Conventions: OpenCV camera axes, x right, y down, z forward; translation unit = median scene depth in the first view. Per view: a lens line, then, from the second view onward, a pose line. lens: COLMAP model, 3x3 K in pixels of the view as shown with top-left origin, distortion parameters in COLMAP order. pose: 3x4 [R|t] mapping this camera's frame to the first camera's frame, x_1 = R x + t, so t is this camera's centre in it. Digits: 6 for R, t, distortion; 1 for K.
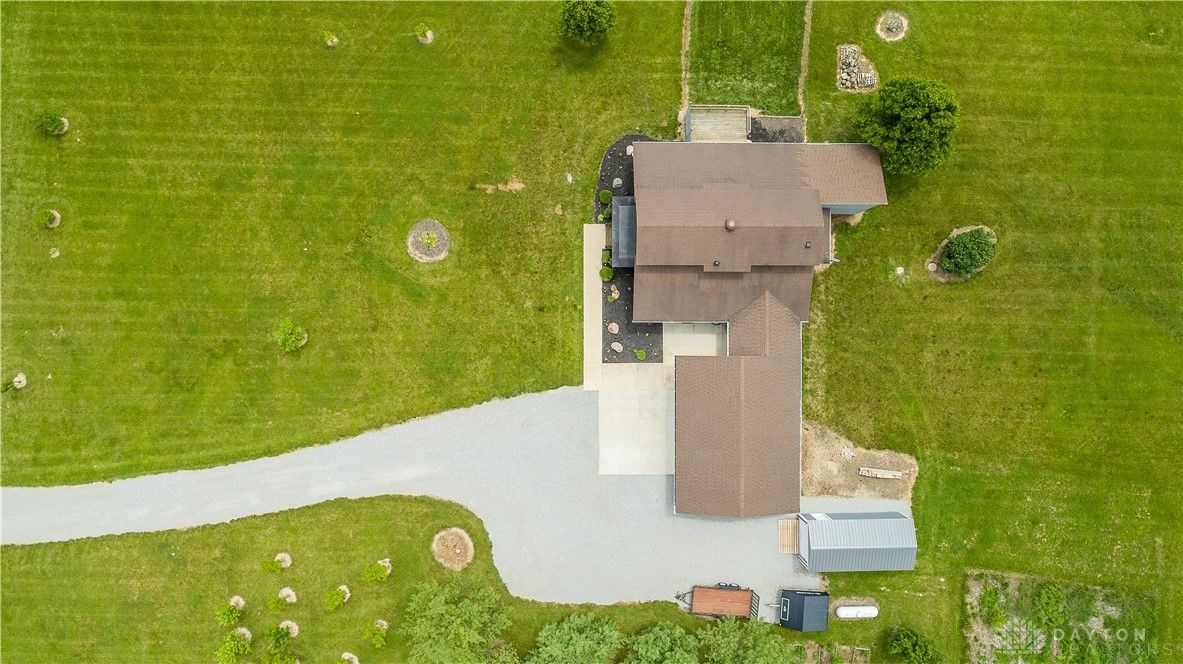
lens RADIAL K [[803.1, 0, 594.1], [0, 803.1, 346.5], [0, 0, 1]] dist [-0.024578, 0.020575]
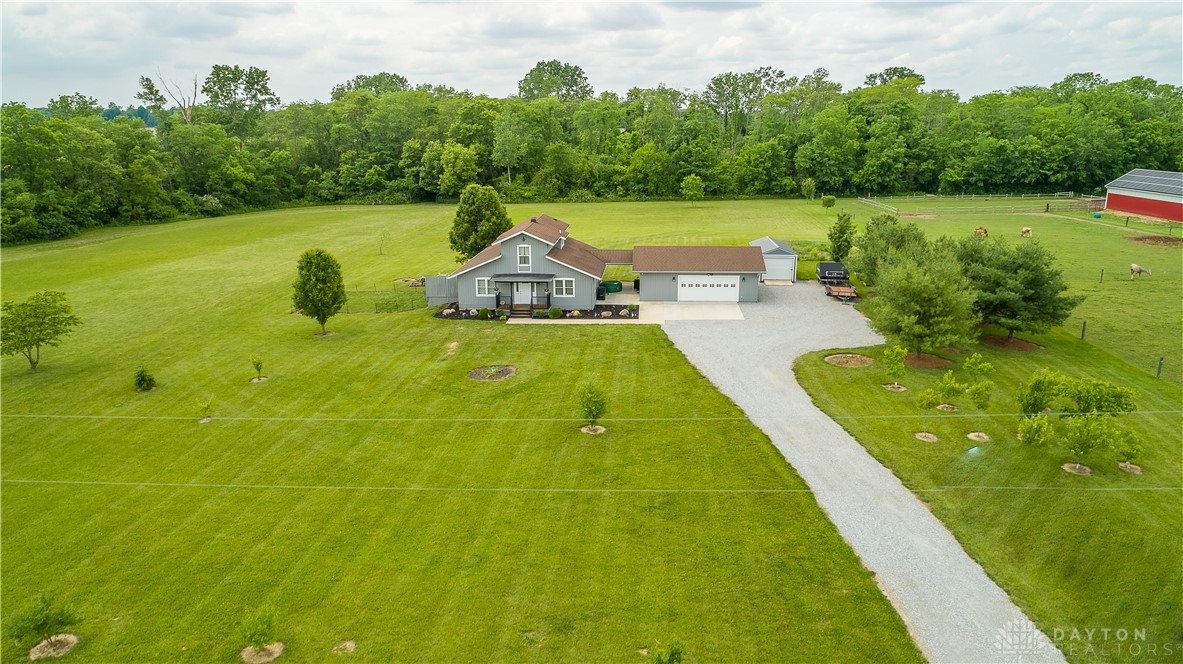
lens RADIAL K [[803.1, 0, 594.1], [0, 803.1, 346.5], [0, 0, 1]] dist [-0.024578, 0.020575]
pose [[0.072751, -0.279112, 0.957499, -1.024021], [0.997242, 0.006235, -0.073953, 0.041310], [0.014672, 0.960238, 0.278795, 0.737766]]
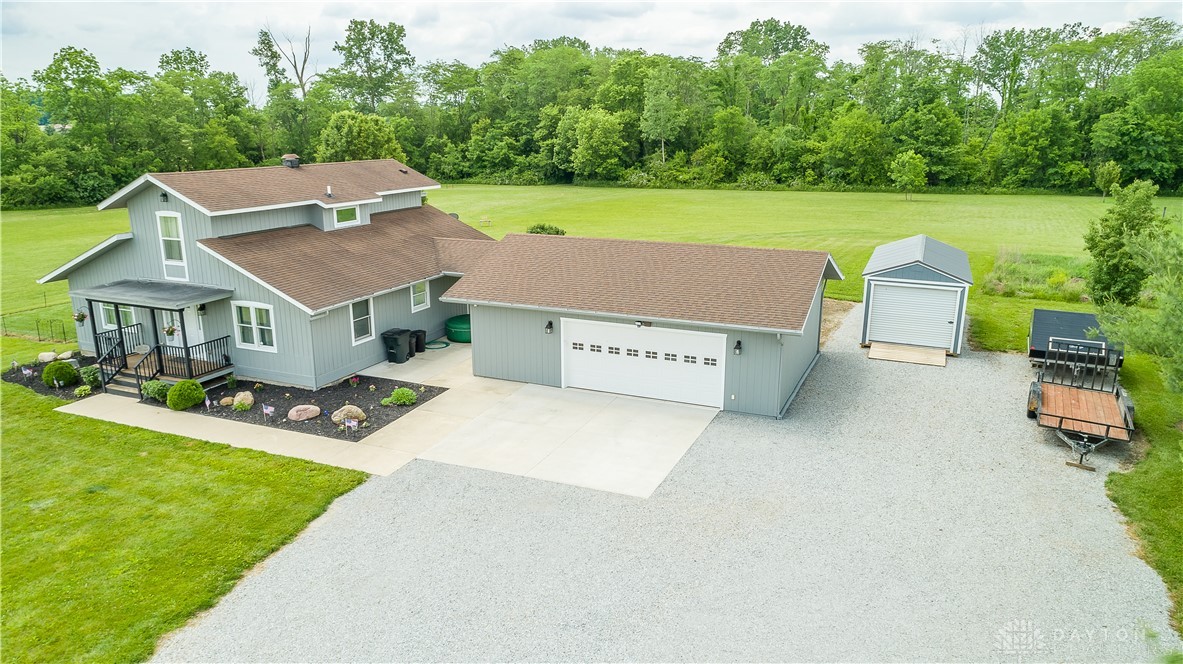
lens RADIAL K [[803.1, 0, 594.1], [0, 803.1, 346.5], [0, 0, 1]] dist [-0.024578, 0.020575]
pose [[0.401041, -0.251836, 0.880764, -0.250862], [0.915999, 0.099186, -0.388725, 0.252044], [0.010535, 0.962674, 0.270459, 0.864300]]
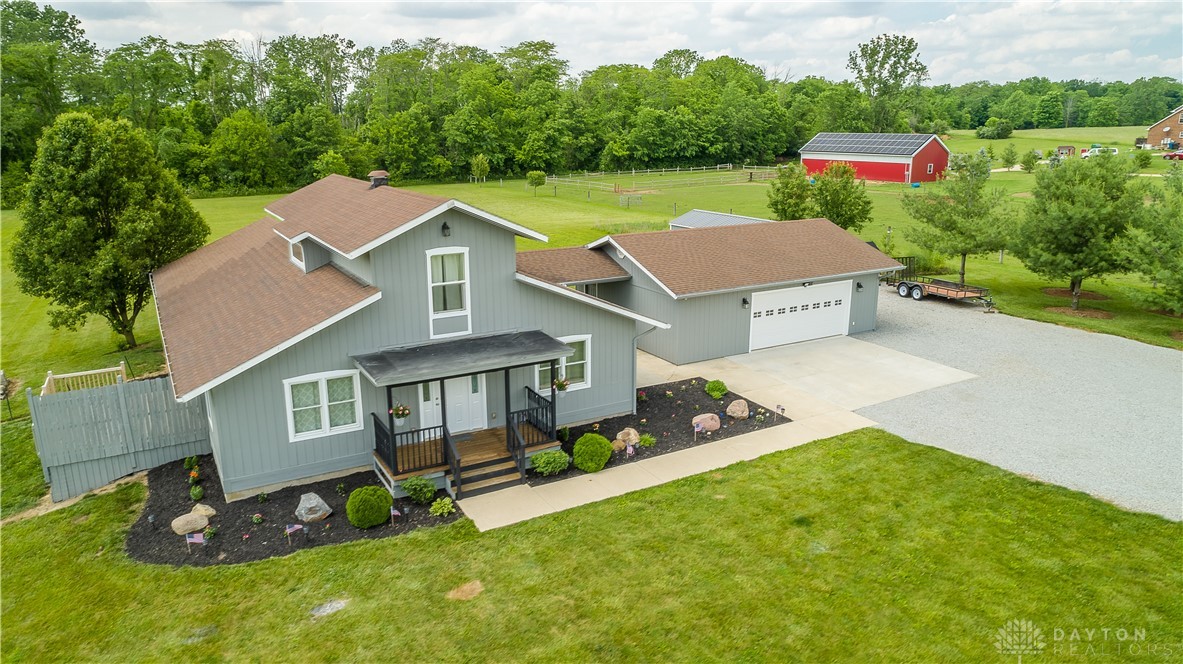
lens RADIAL K [[803.1, 0, 594.1], [0, 803.1, 346.5], [0, 0, 1]] dist [-0.024578, 0.020575]
pose [[-0.499641, -0.238901, 0.832638, -0.260395], [0.866225, -0.141925, 0.479074, -0.248238], [0.003721, 0.960616, 0.277853, 0.855639]]
